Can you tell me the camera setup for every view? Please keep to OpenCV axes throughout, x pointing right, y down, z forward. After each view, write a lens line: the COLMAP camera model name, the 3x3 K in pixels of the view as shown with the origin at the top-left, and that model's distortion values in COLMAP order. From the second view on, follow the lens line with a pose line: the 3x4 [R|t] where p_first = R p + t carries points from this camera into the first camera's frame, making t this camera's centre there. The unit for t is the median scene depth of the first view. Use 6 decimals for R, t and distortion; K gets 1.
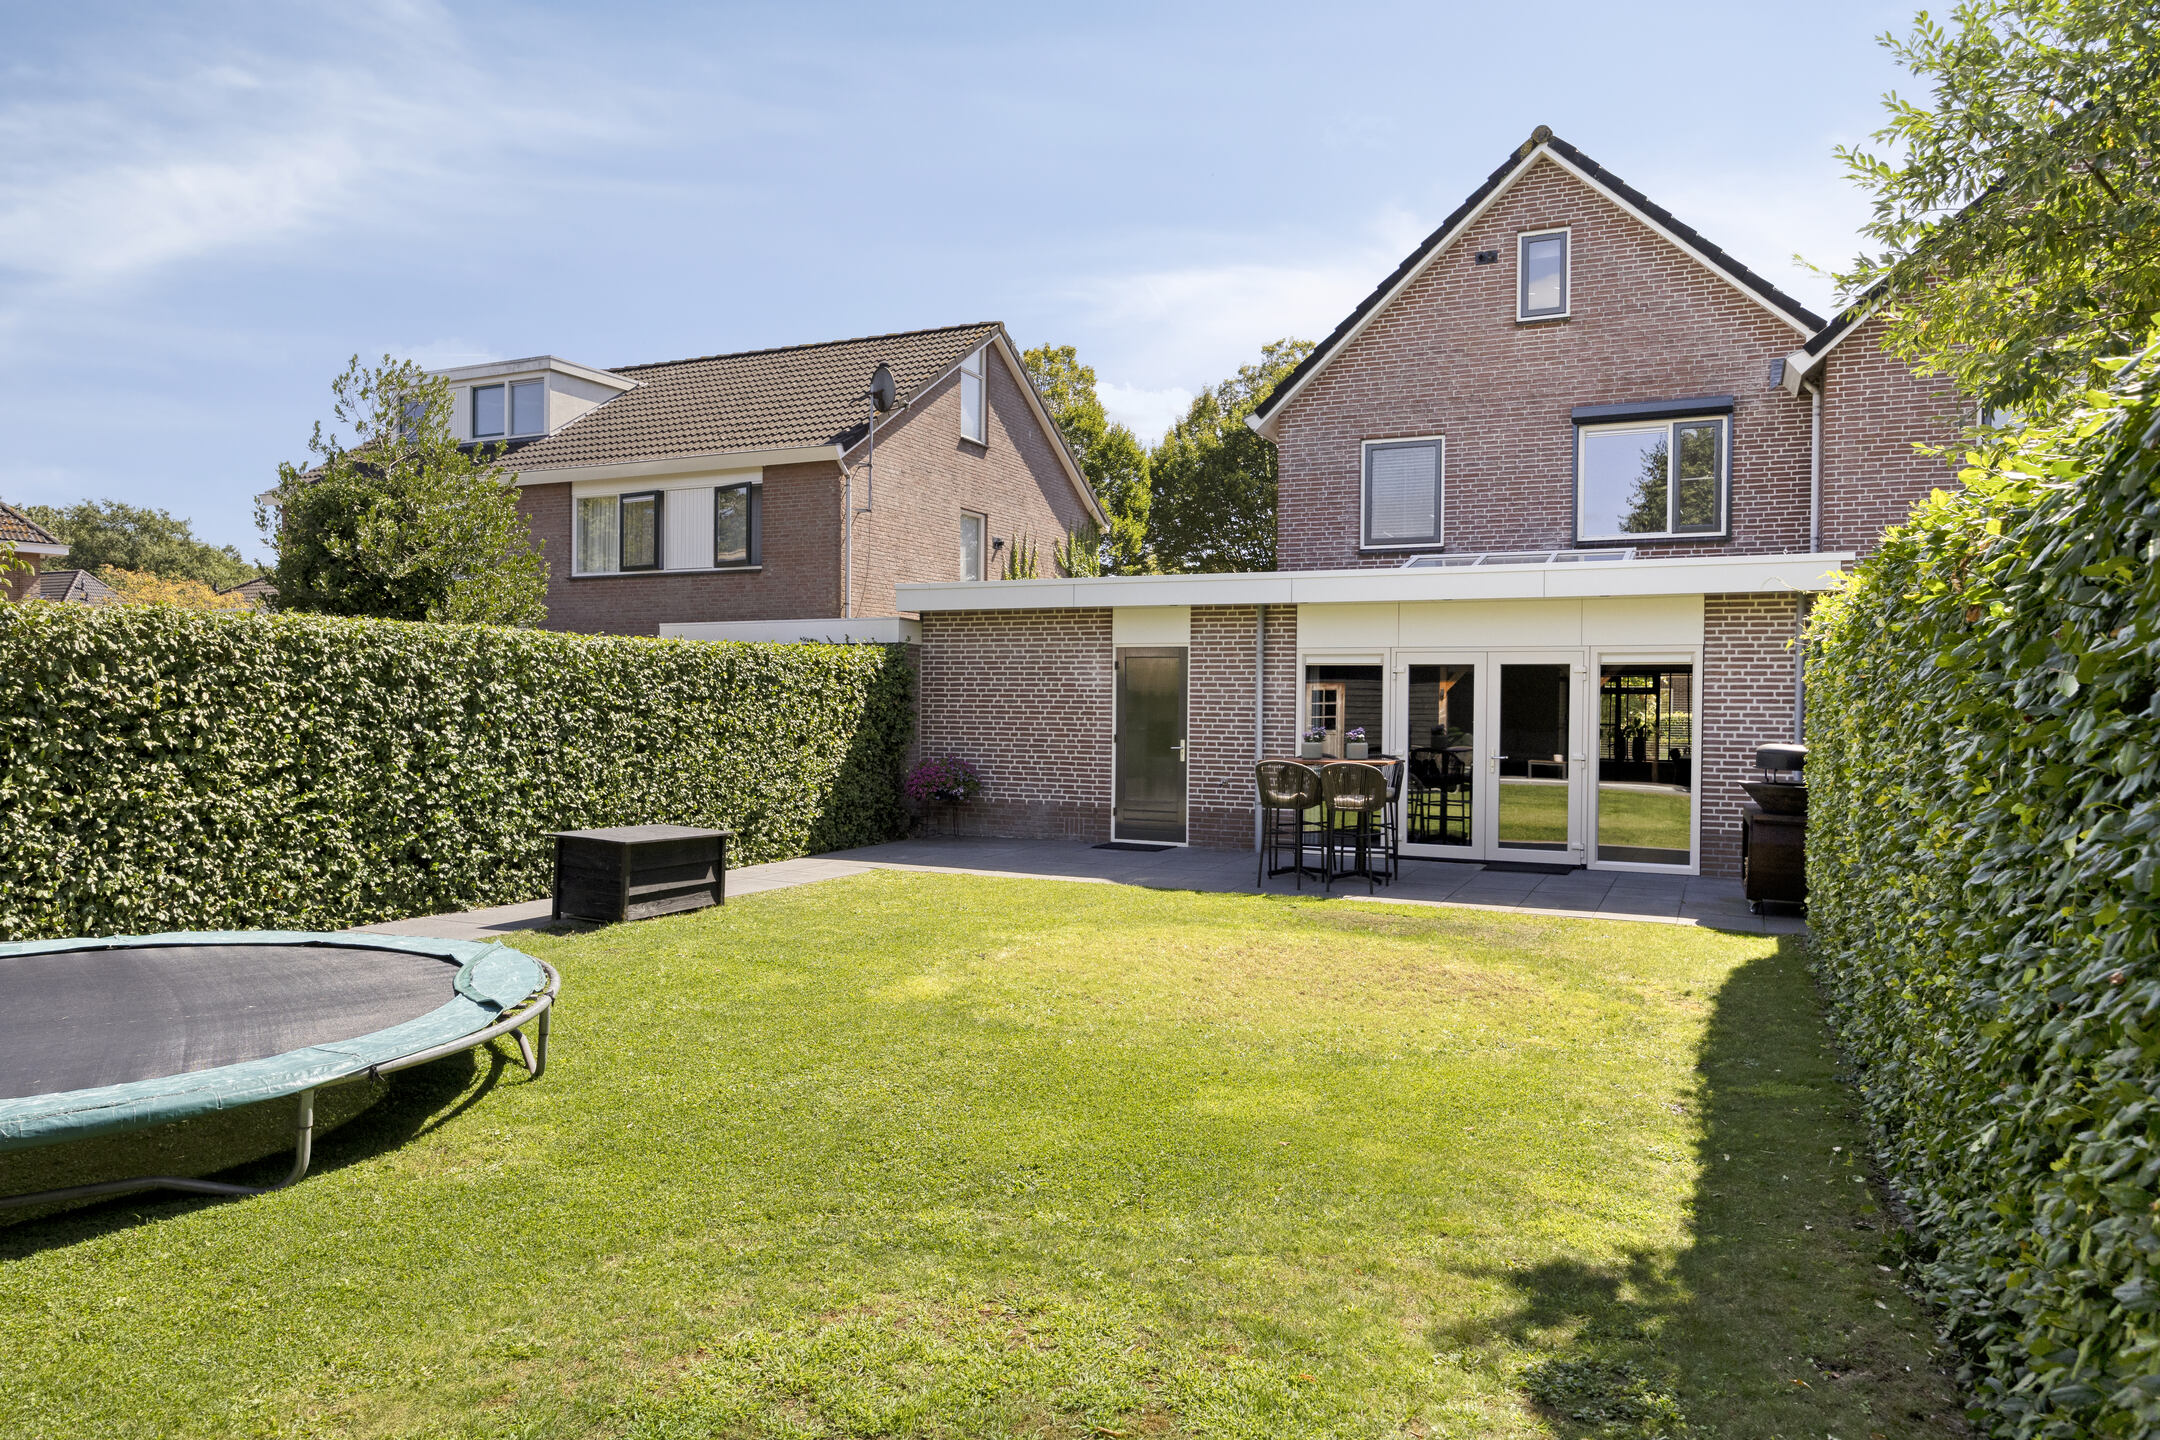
lens RADIAL K [[1426.3, 0, 1018.1], [0, 1426.3, 708.8], [0, 0, 1]] dist [-0.001862, 0.000494]
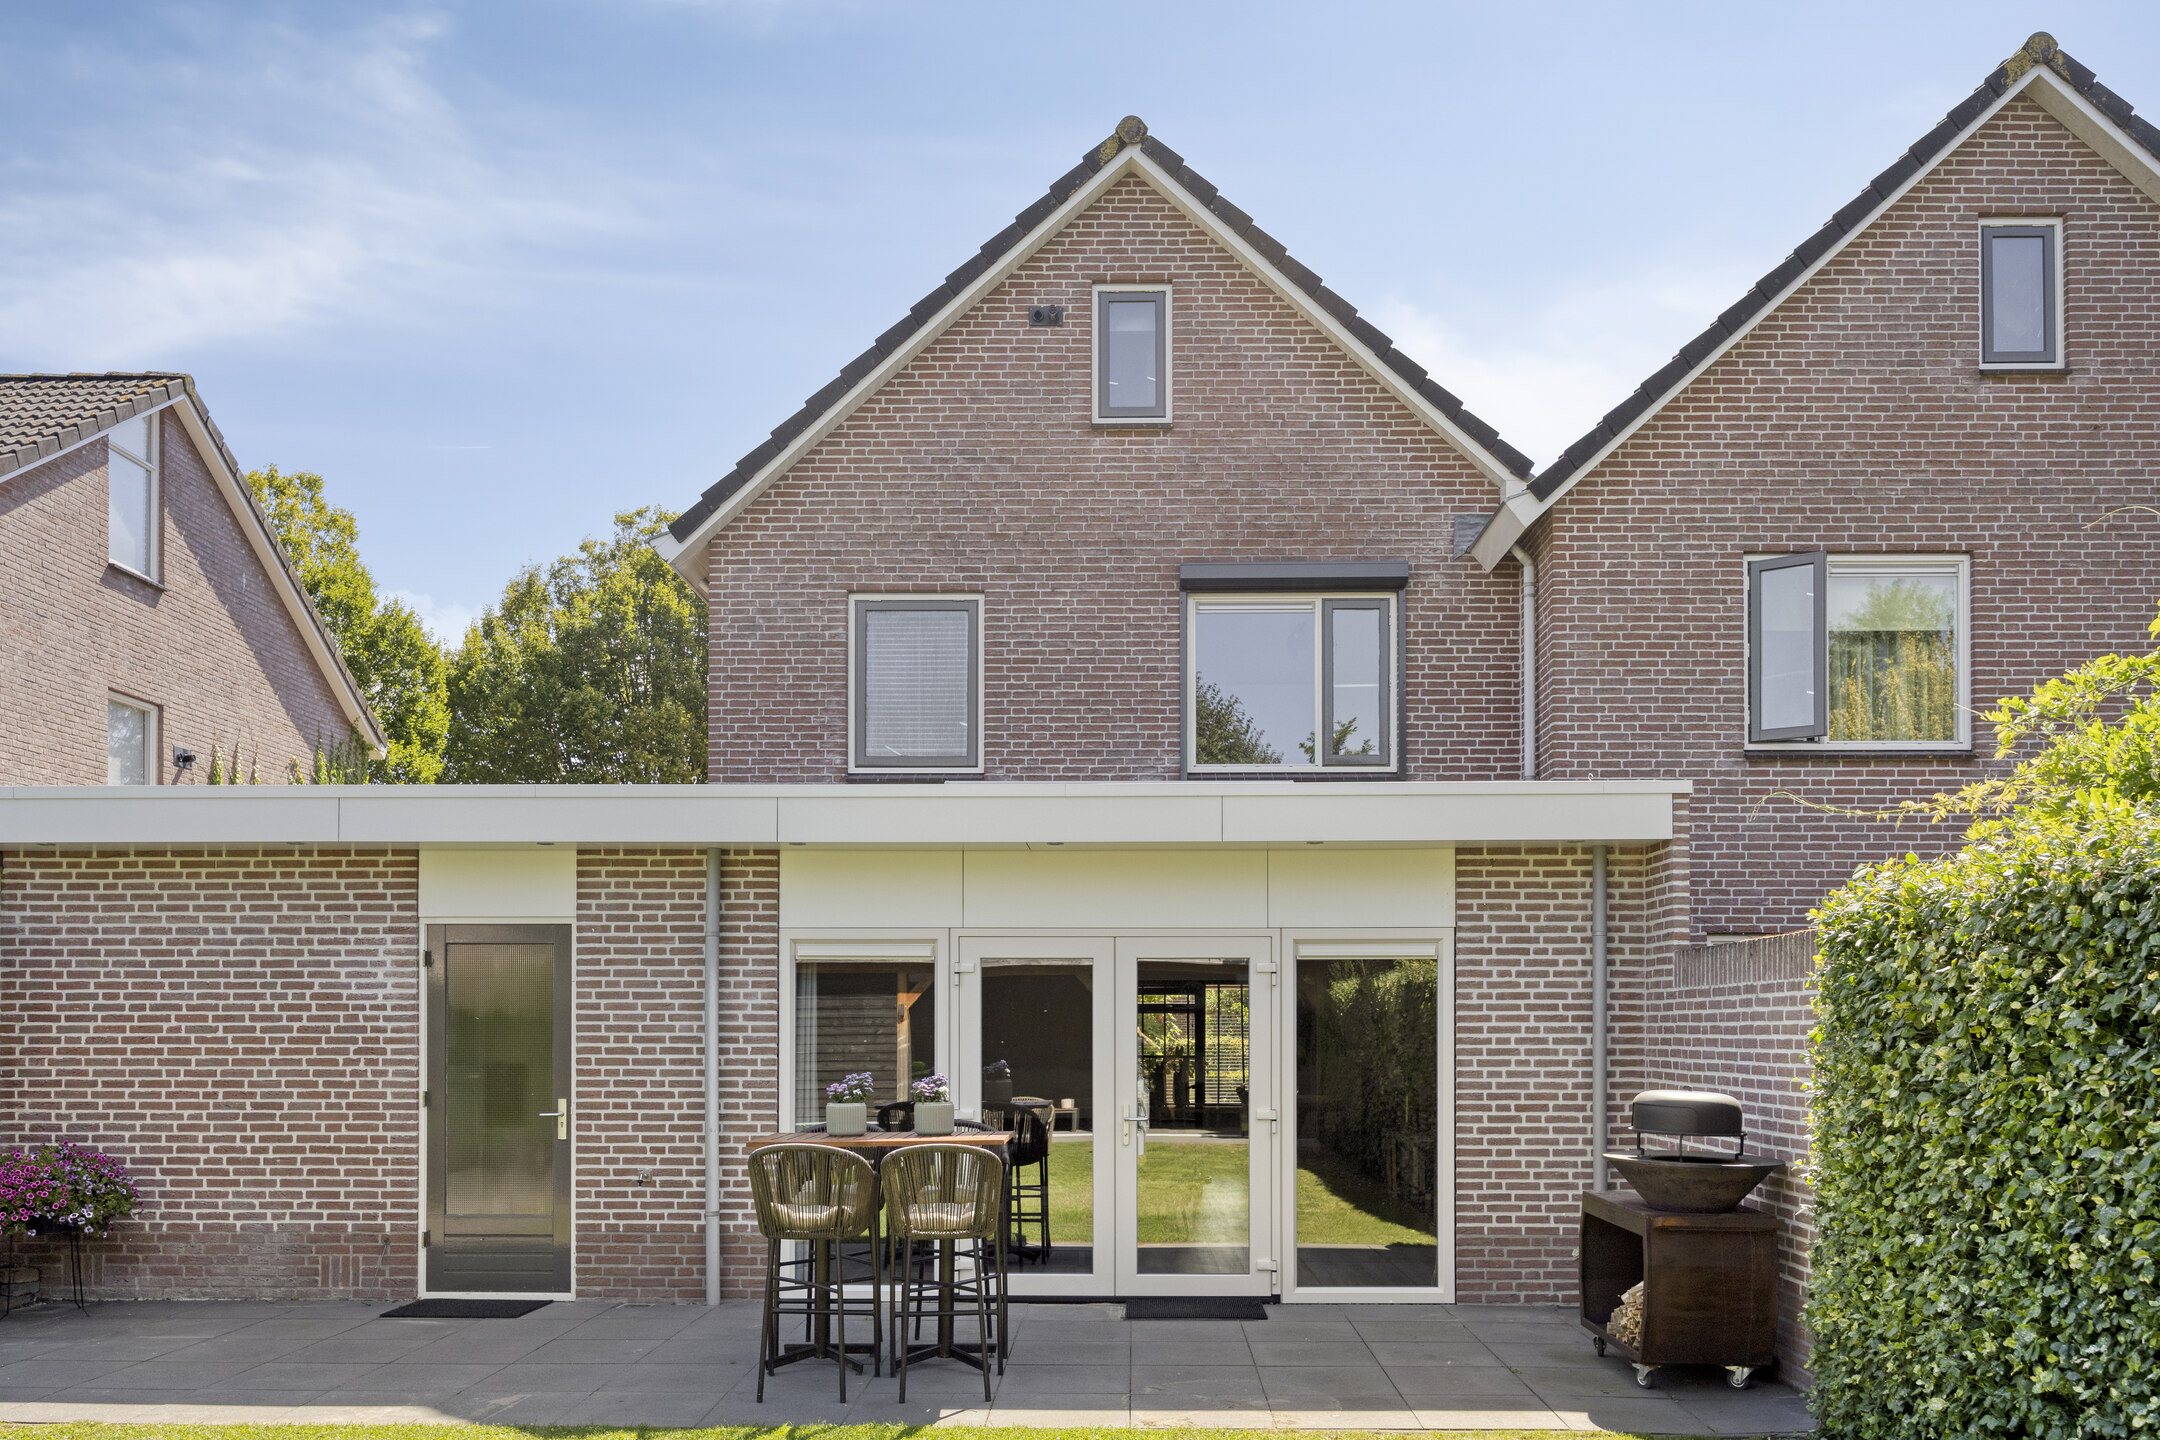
lens RADIAL K [[1754.2, 0, 1091.2], [0, 1754.2, 1014.3], [0, 0, 1]] dist [-0.006281, 0.003463]
pose [[0.897533, -0.006246, 0.440904, 0.003938], [0.011582, 0.999889, -0.009413, -0.001431], [-0.440796, 0.013555, 0.897505, 0.308518]]
